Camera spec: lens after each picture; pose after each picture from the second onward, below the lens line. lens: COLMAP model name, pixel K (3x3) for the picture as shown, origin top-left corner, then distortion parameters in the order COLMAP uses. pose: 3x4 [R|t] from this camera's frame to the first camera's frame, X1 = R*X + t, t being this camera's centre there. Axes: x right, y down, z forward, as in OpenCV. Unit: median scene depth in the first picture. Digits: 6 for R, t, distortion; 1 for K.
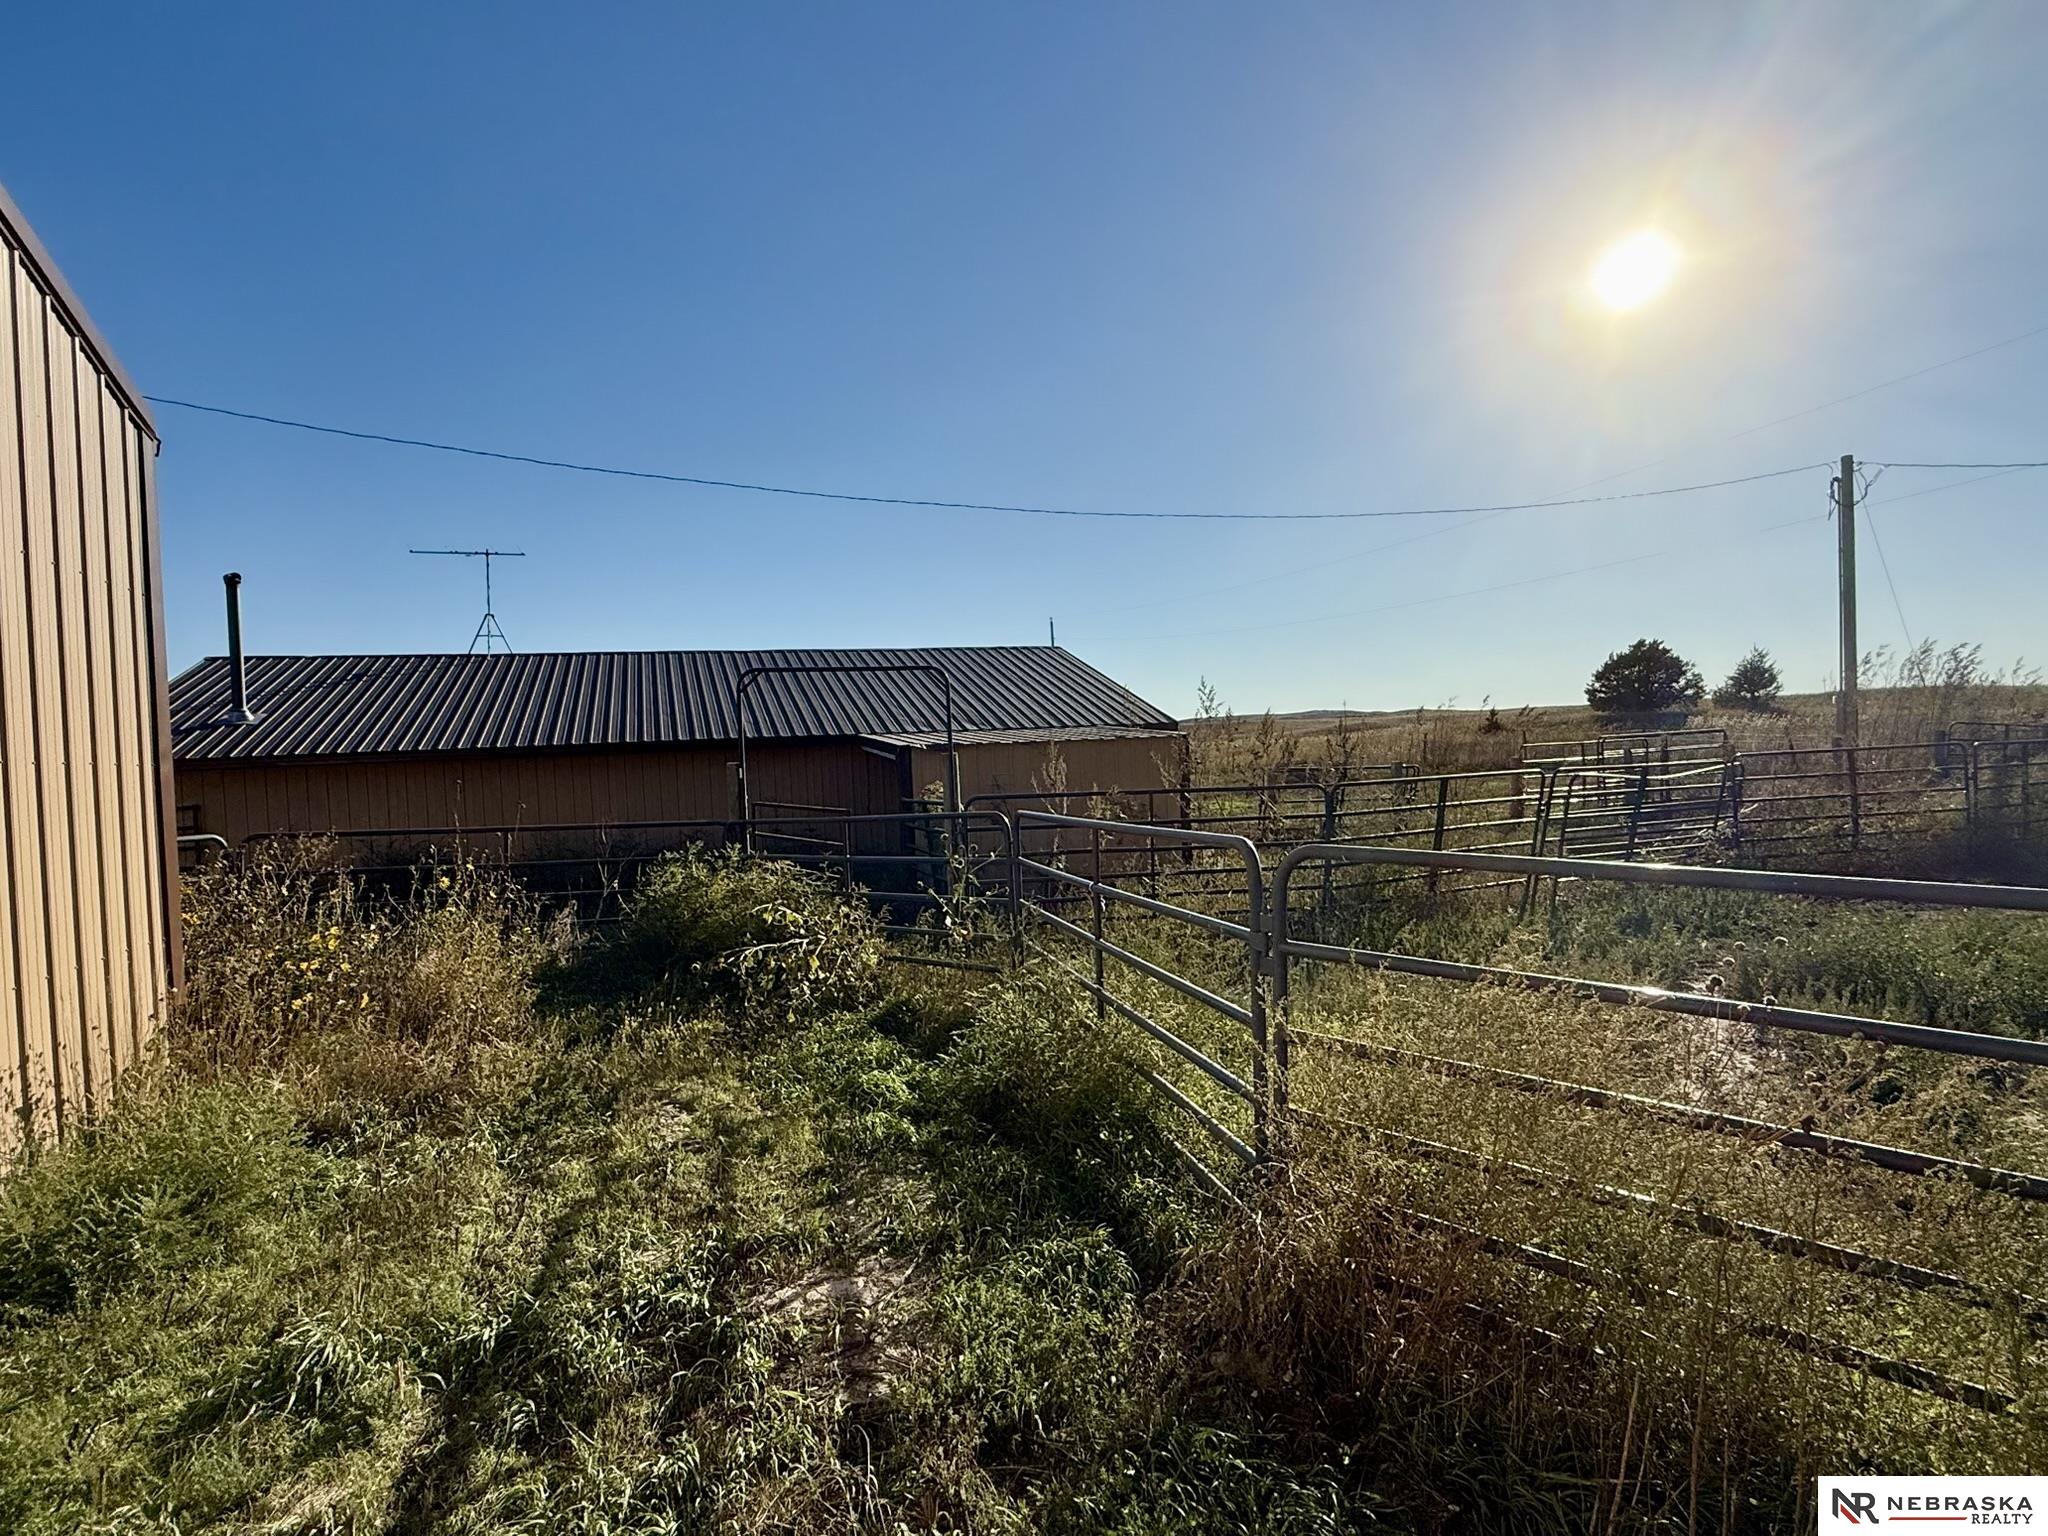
lens RADIAL K [[1112.0, 0, 1020.1], [0, 1112.0, 762.2], [0, 0, 1]] dist [0.001713, -0.000641]
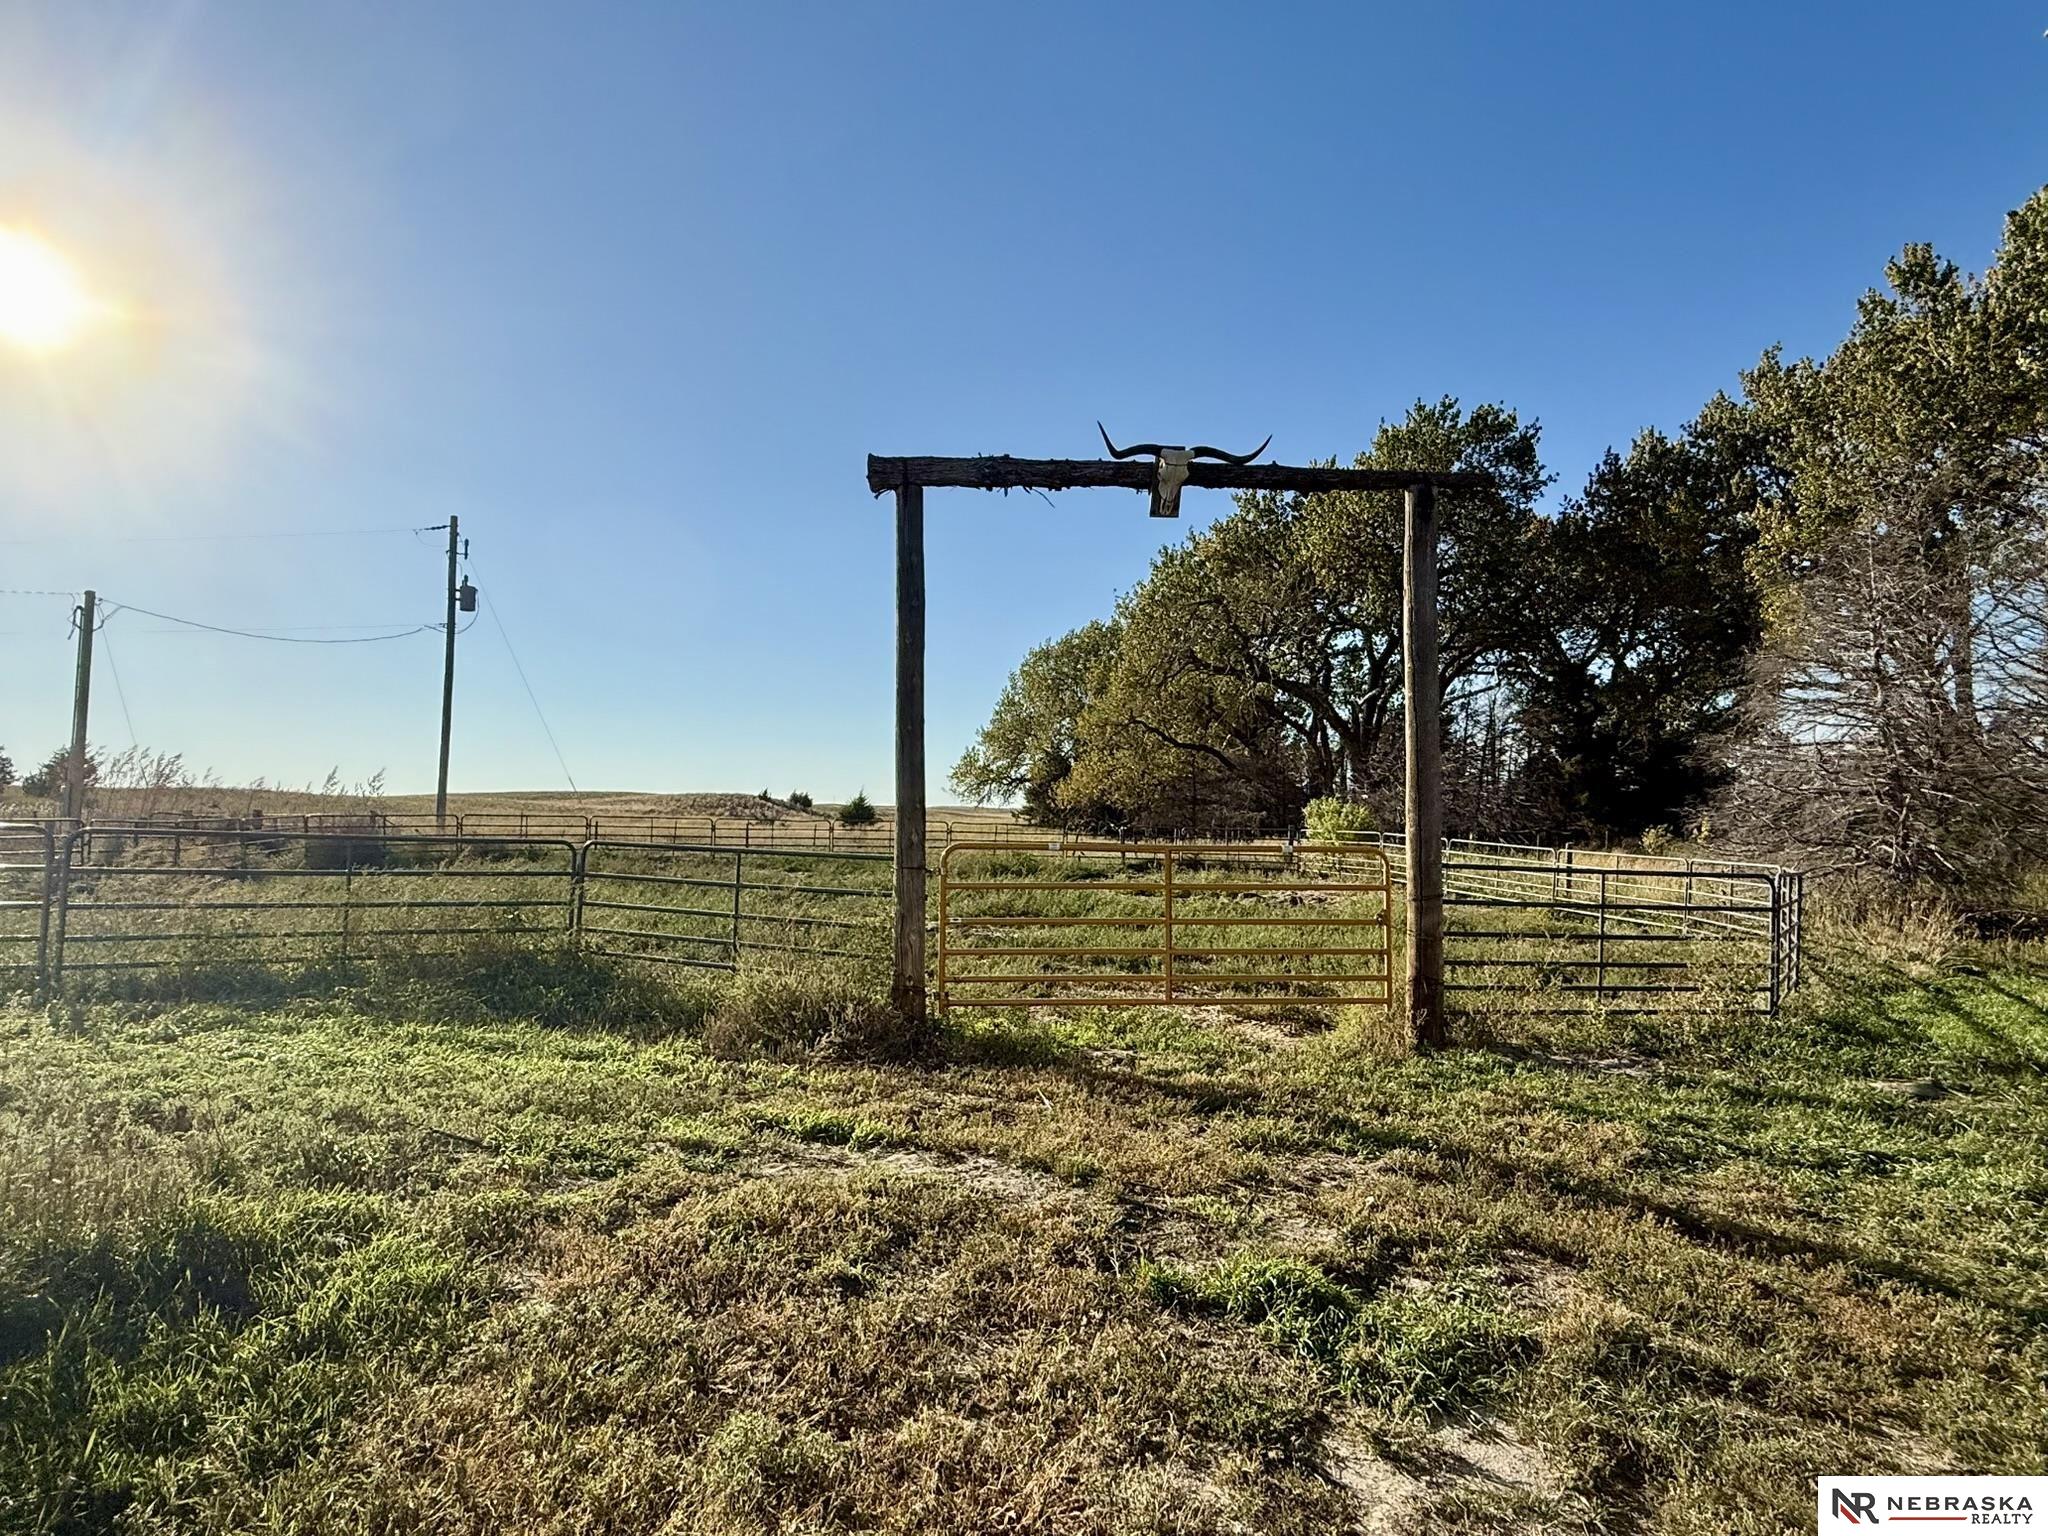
lens RADIAL K [[1112.0, 0, 1026.3], [0, 1112.0, 766.0], [0, 0, 1]] dist [0.001713, -0.000641]
pose [[0.302770, 0.092612, 0.948553, -0.060518], [-0.011532, 0.995551, -0.093520, 0.013821], [-0.952994, 0.017376, 0.302491, -0.264638]]
